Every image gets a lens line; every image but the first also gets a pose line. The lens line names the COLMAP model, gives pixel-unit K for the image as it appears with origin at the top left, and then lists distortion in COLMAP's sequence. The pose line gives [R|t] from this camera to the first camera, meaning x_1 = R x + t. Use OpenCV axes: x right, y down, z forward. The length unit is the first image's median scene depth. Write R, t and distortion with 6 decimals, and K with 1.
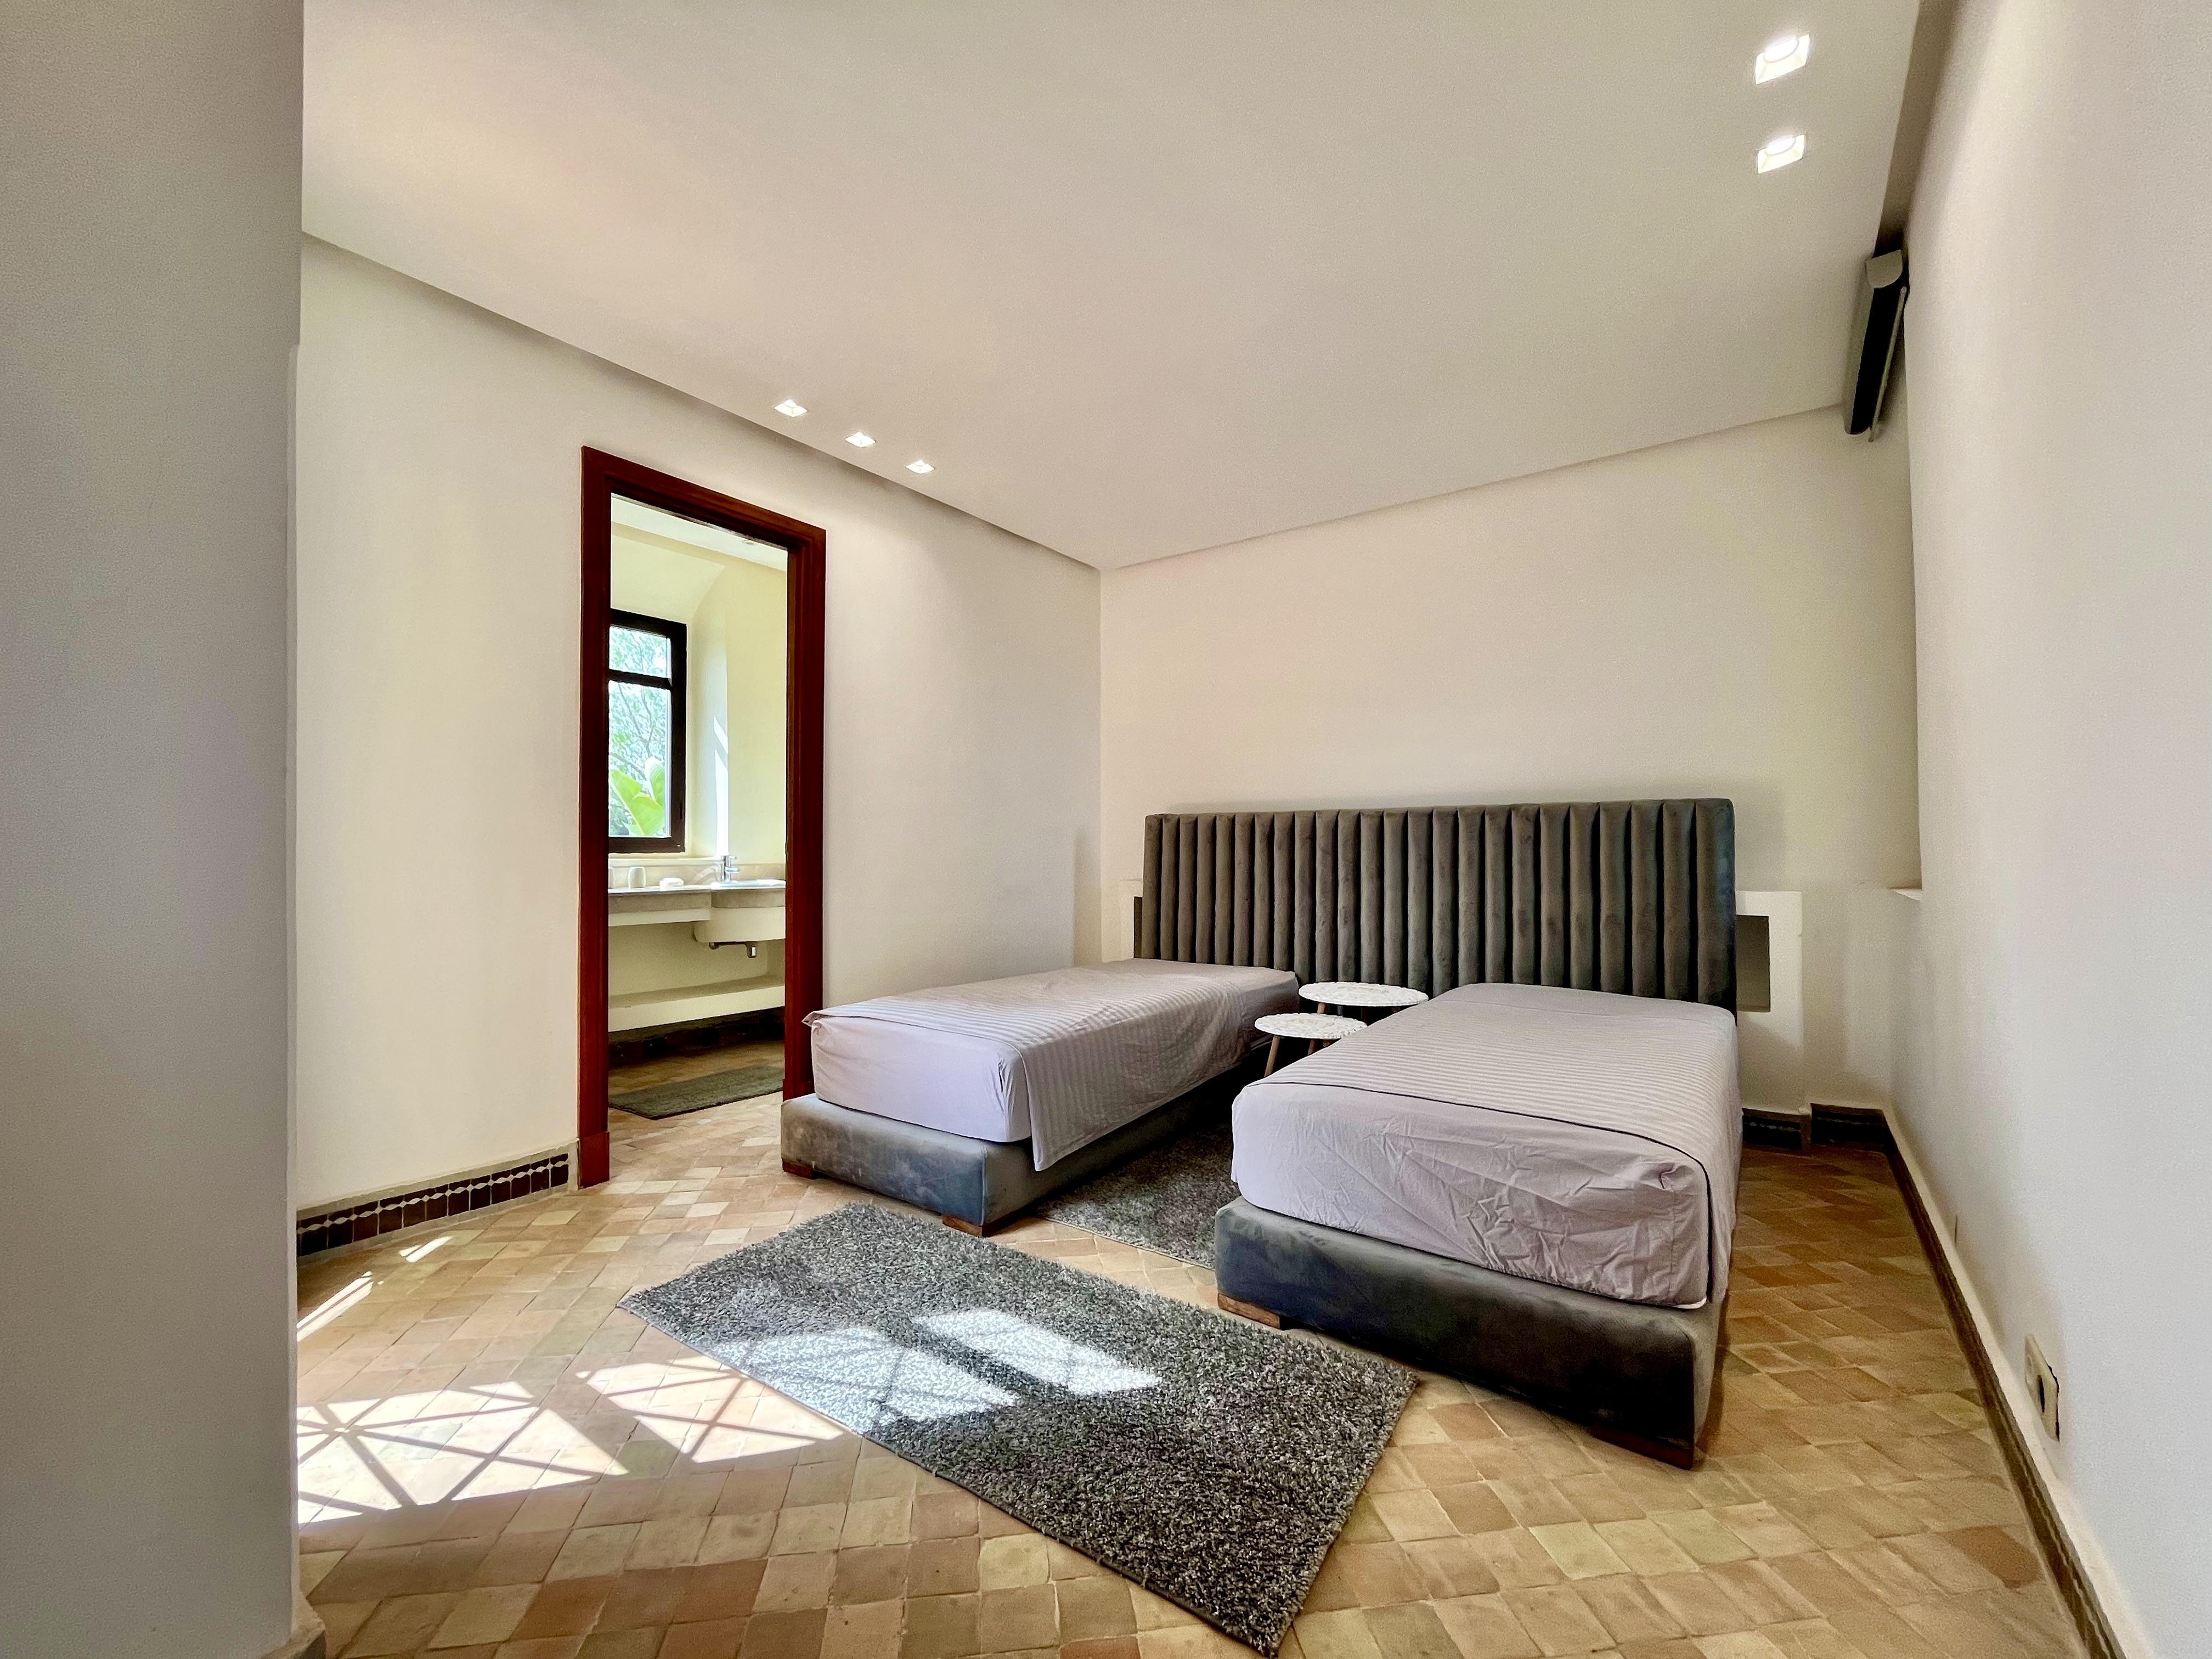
lens RADIAL K [[907.7, 0, 1110.5], [0, 907.7, 836.9], [0, 0, 1]] dist [-0.001804, -0.000104]
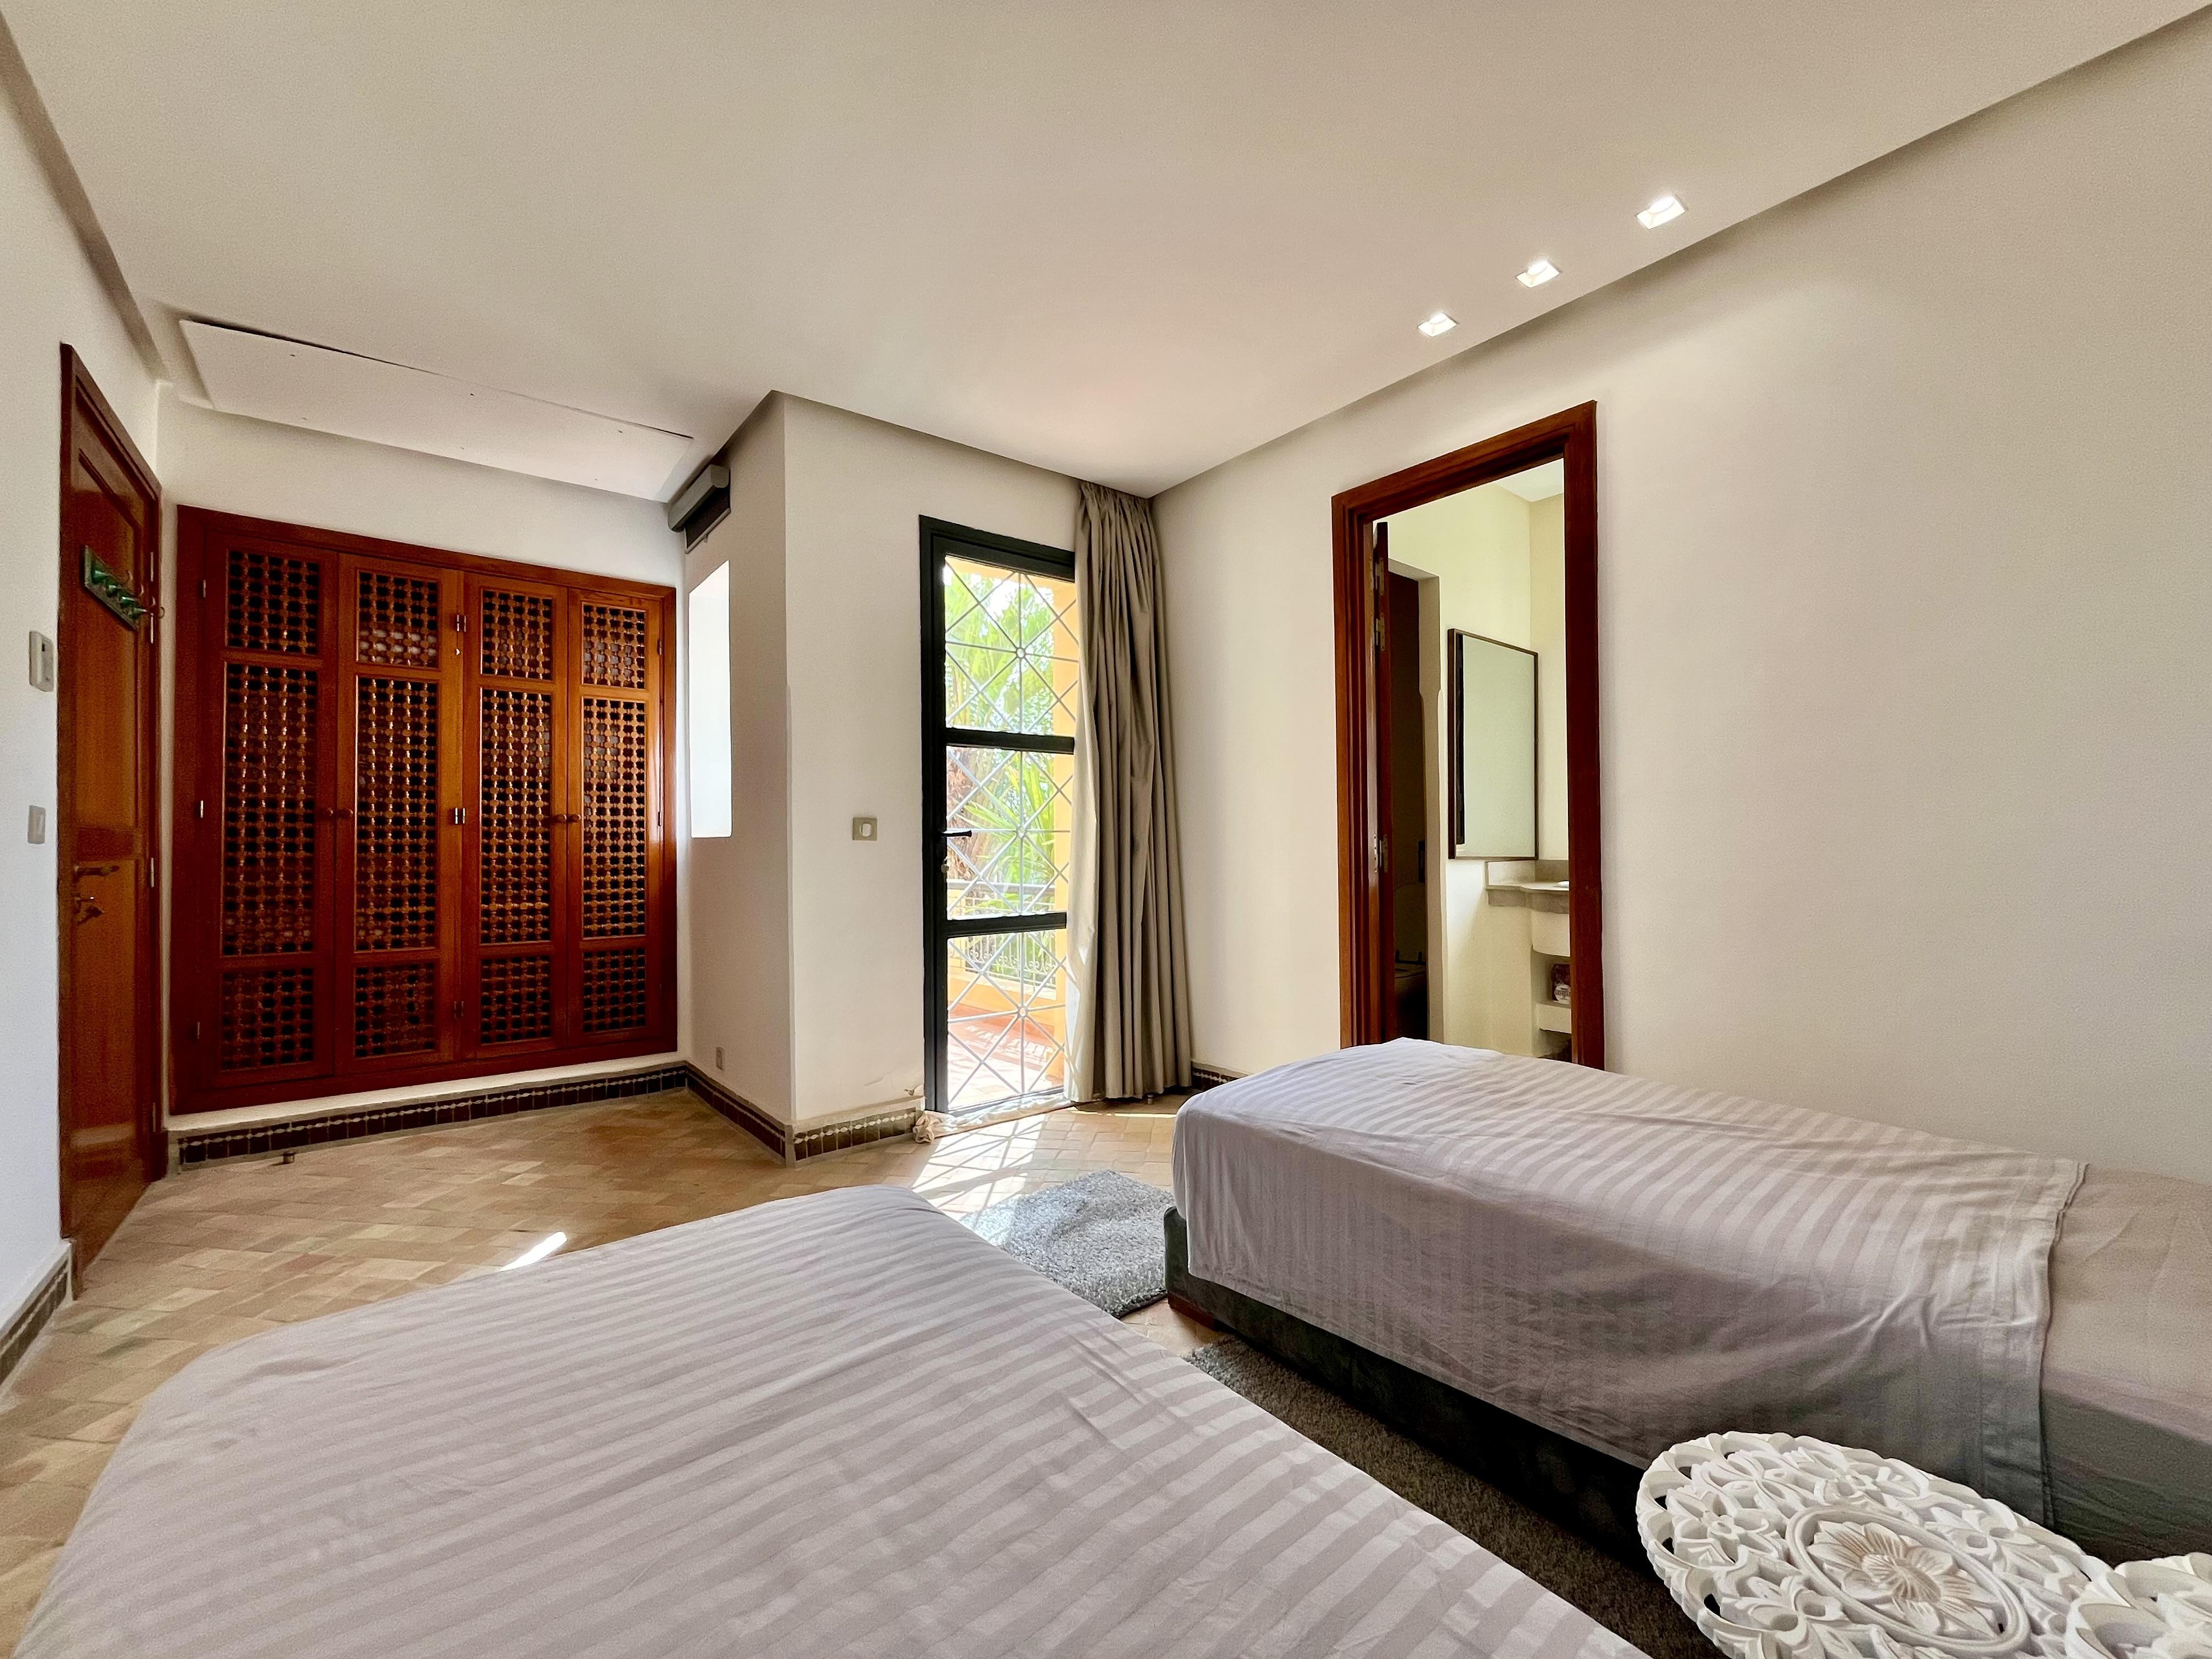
lens RADIAL K [[907.7, 0, 1110.5], [0, 907.7, 836.9], [0, 0, 1]] dist [-0.001804, -0.000104]
pose [[-0.266210, -0.002834, -0.963911, 0.949821], [0.027113, 0.999578, -0.010427, 0.008975], [0.963534, -0.028910, -0.266020, 1.602092]]
